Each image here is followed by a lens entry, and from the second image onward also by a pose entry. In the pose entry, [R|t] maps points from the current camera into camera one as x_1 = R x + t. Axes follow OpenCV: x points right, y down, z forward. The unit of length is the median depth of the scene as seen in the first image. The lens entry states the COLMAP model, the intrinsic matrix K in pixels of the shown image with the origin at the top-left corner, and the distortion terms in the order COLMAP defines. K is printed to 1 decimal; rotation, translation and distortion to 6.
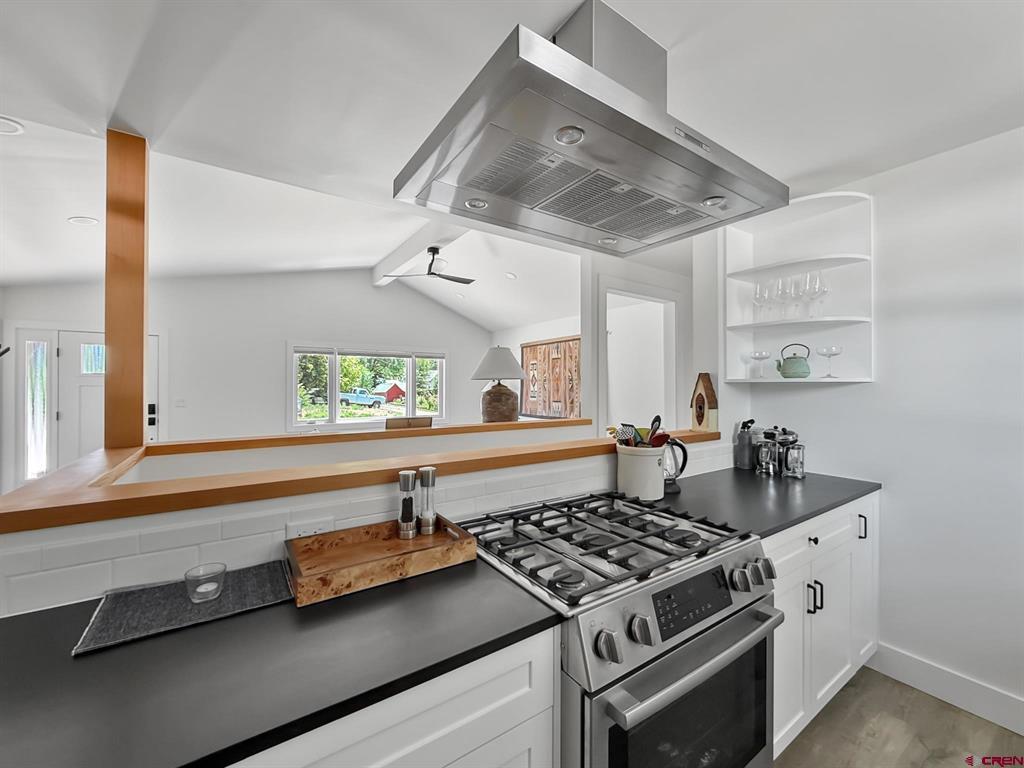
lens RADIAL K [[415.3, 0, 512.0], [0, 415.3, 384.0], [0, 0, 1]] dist [0.000978, 0.000211]
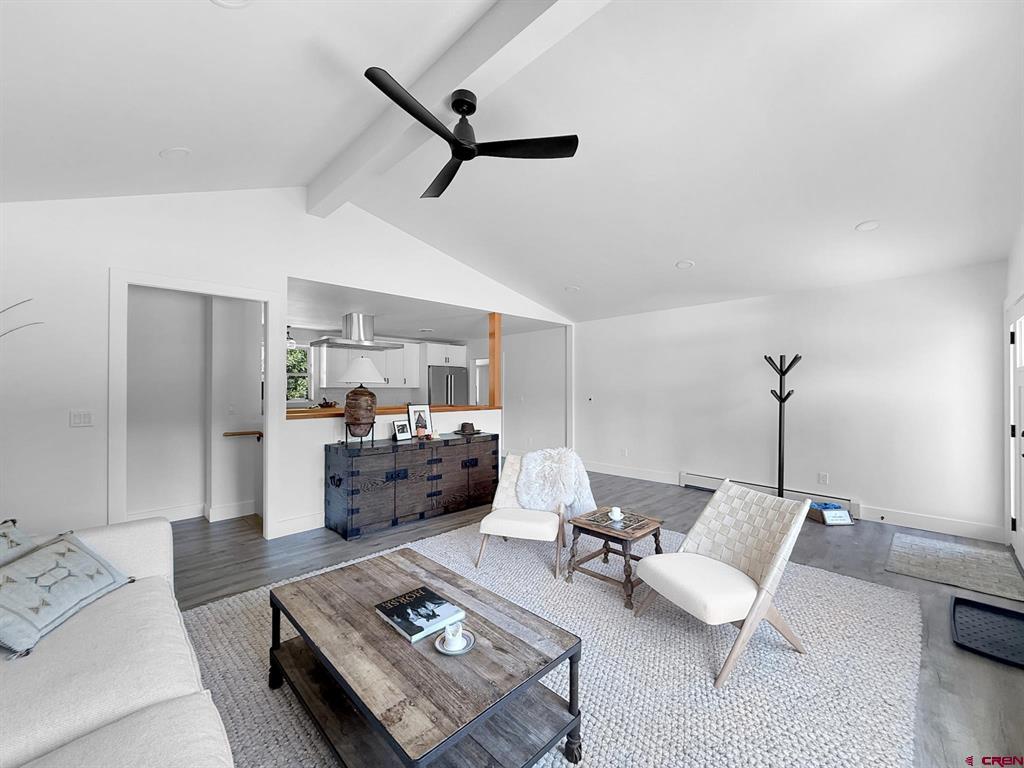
lens RADIAL K [[413.0, 0, 512.0], [0, 413.0, 384.0], [0, 0, 1]] dist [-0.000748, -0.000183]
pose [[-0.983127, 0.000234, -0.182927, -0.302777], [0.002679, 0.999910, -0.013117, 0.010112], [0.182907, -0.013386, -0.983039, 2.780852]]
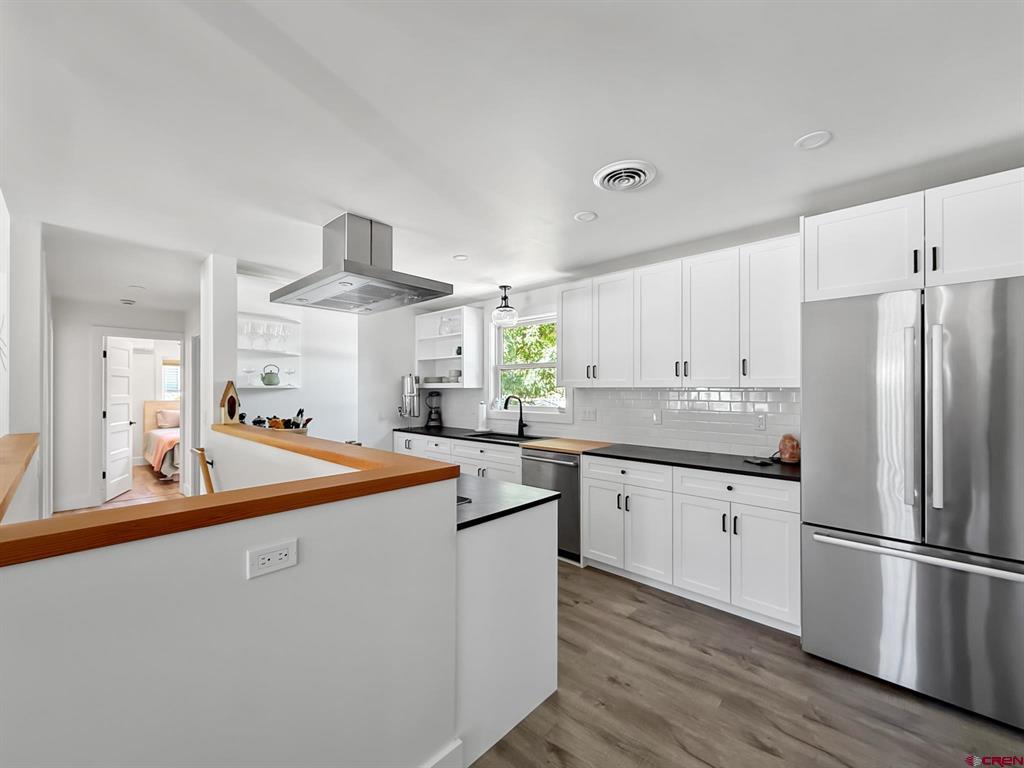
lens RADIAL K [[420.1, 0, 508.8], [0, 420.1, 388.0], [0, 0, 1]] dist [0.000556, 0.000084]
pose [[-0.213064, 0.001670, 0.977037, -0.937941], [-0.003920, 0.999989, -0.002564, -0.003117], [-0.977030, -0.004376, -0.213055, 0.354340]]
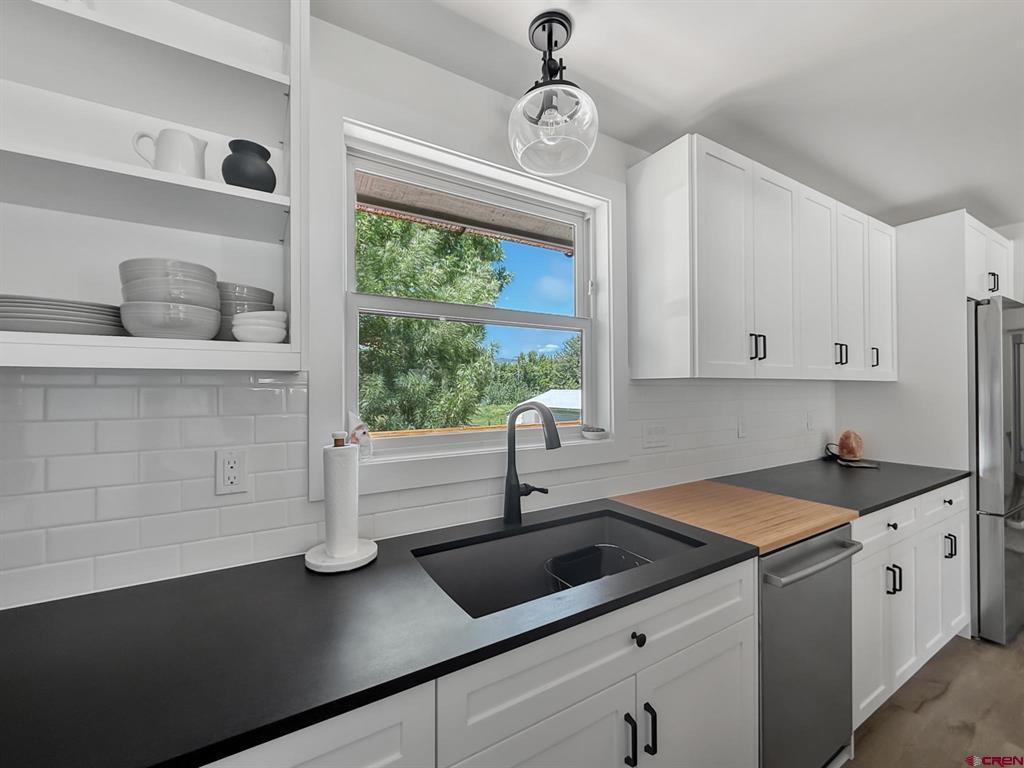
lens RADIAL K [[415.3, 0, 512.0], [0, 415.3, 384.0], [0, 0, 1]] dist [0.000978, 0.000211]
pose [[-0.998015, 0.004882, 0.062789, 0.610954], [0.004472, 0.999968, -0.006672, 0.005458], [-0.062819, -0.006378, -0.998005, 0.482711]]
